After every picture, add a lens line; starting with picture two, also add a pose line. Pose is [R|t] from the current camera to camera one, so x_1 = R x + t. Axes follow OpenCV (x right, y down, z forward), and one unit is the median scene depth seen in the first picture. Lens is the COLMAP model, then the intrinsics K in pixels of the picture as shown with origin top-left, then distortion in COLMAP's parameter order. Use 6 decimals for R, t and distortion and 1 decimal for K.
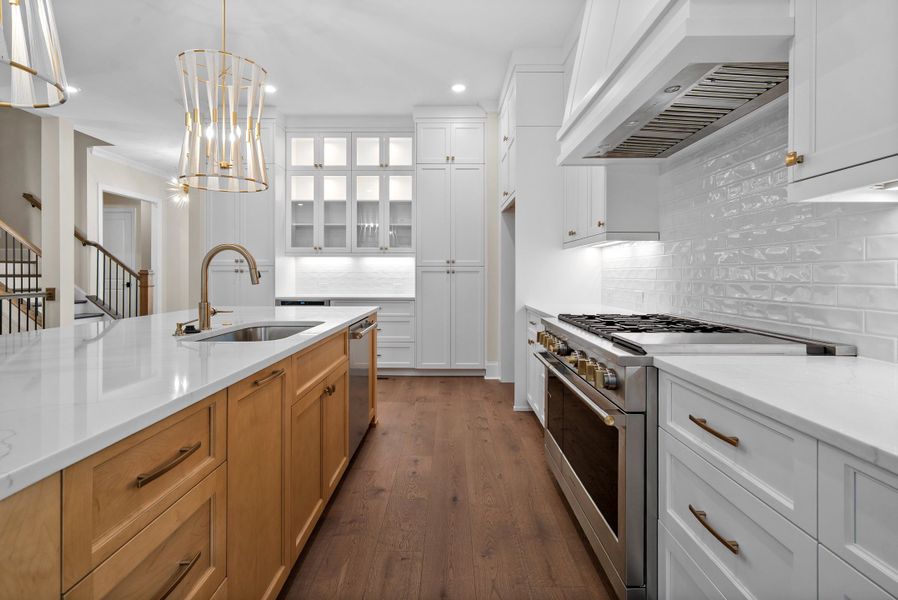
lens RADIAL K [[444.3, 0, 450.6], [0, 444.3, 284.9], [0, 0, 1]] dist [0.000305, 0.000085]
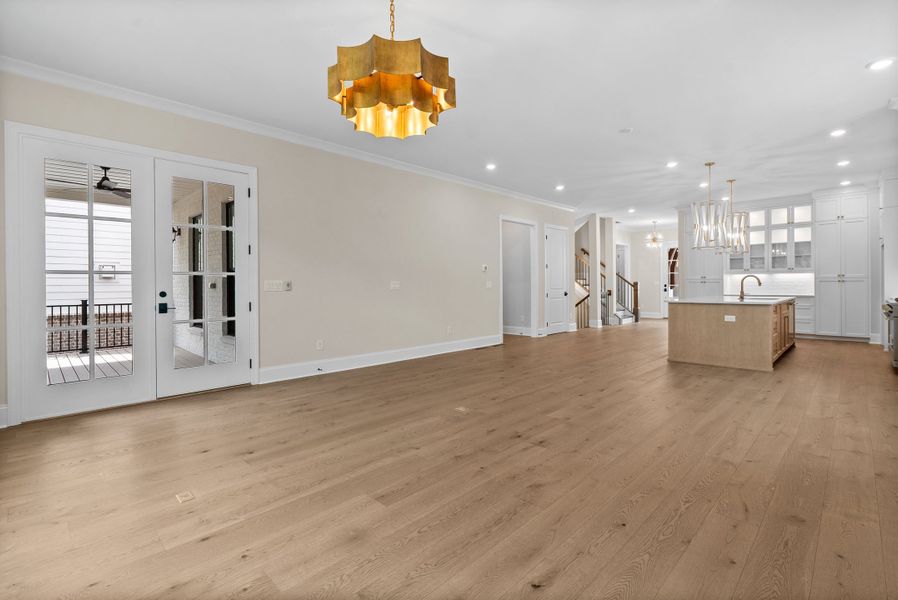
lens RADIAL K [[419.7, 0, 447.0], [0, 419.7, 286.2], [0, 0, 1]] dist [0.002777, 0.000639]
pose [[0.709833, -0.006050, -0.704345, 0.062062], [-0.006556, 0.999863, -0.015195, 0.024907], [0.704340, 0.015404, 0.709696, -1.204602]]
